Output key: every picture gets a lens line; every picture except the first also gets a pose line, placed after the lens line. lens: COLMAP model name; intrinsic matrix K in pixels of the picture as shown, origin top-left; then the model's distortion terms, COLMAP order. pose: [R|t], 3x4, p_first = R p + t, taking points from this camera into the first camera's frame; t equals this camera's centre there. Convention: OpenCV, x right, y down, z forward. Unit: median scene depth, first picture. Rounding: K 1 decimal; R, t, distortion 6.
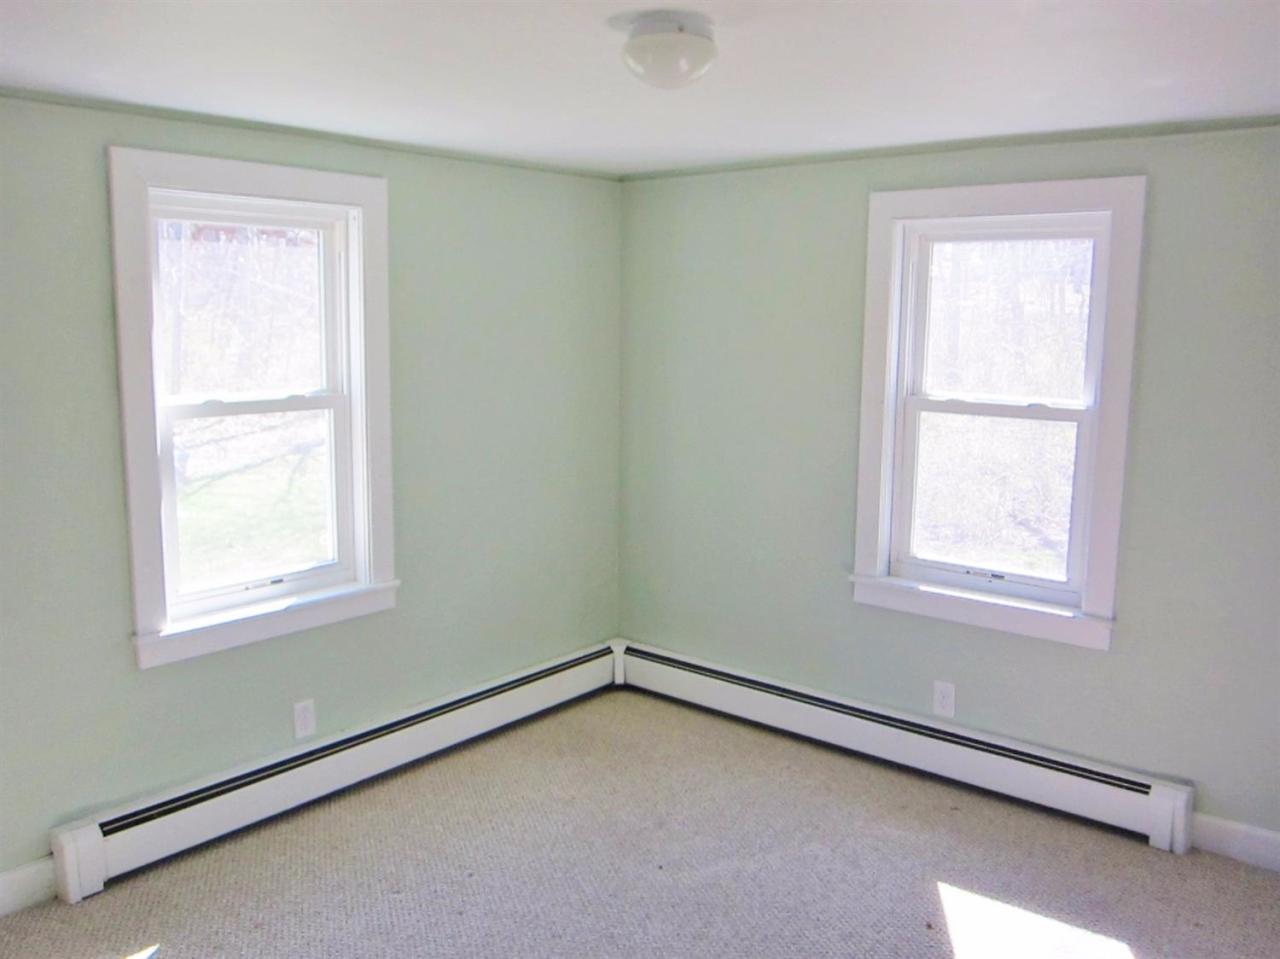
lens RADIAL K [[1060.4, 0, 640.0], [0, 1060.4, 479.5], [0, 0, 1]] dist [-0.063643, 0.027371]
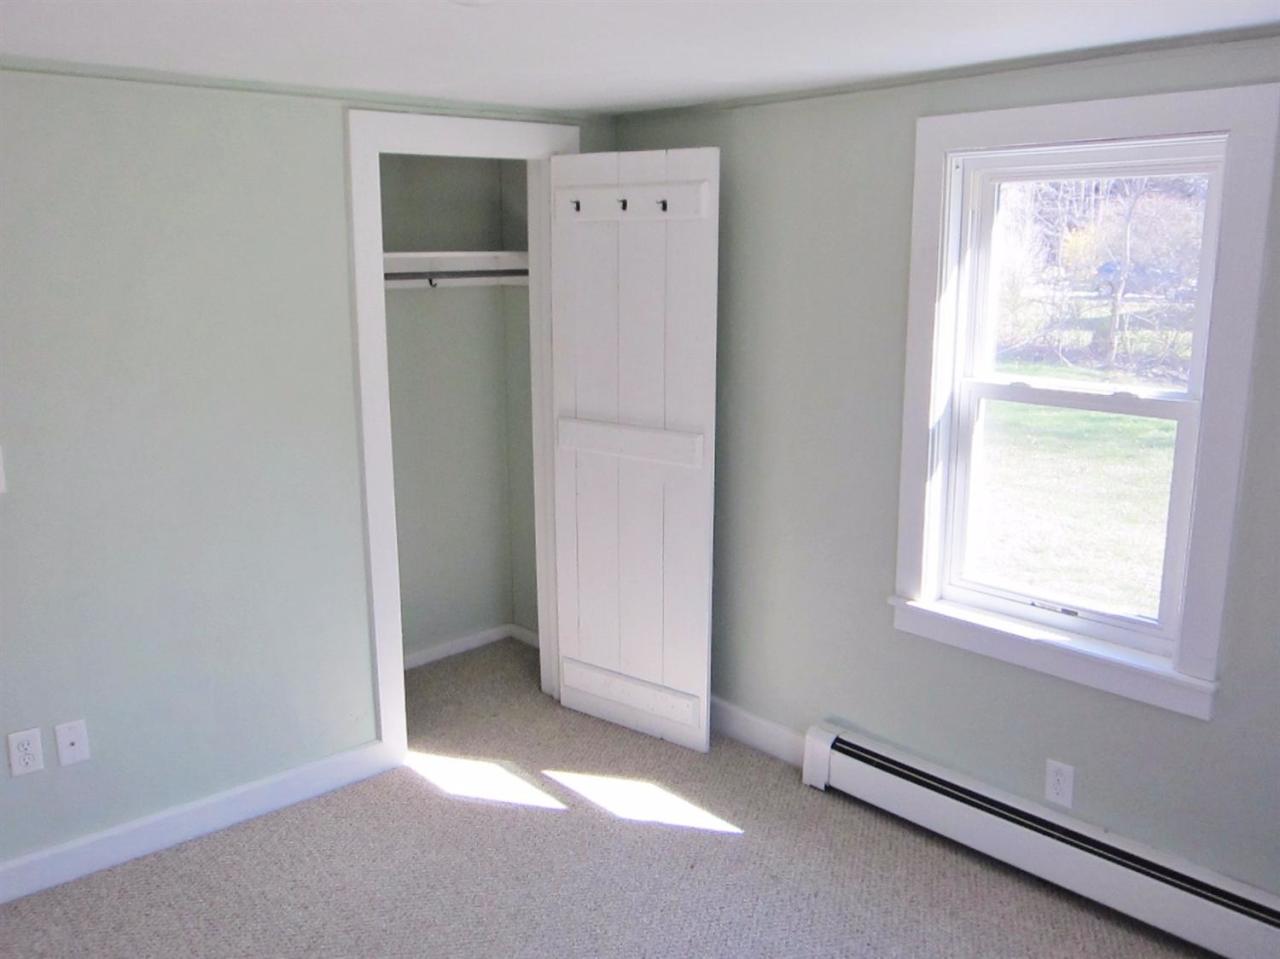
lens RADIAL K [[1060.4, 0, 640.0], [0, 1060.4, 479.5], [0, 0, 1]] dist [-0.063643, 0.027371]
pose [[-0.138023, 0.198418, -0.970351, 0.496107], [-0.150012, 0.964236, 0.218505, -0.137337], [0.979003, 0.175723, -0.103322, 0.756978]]
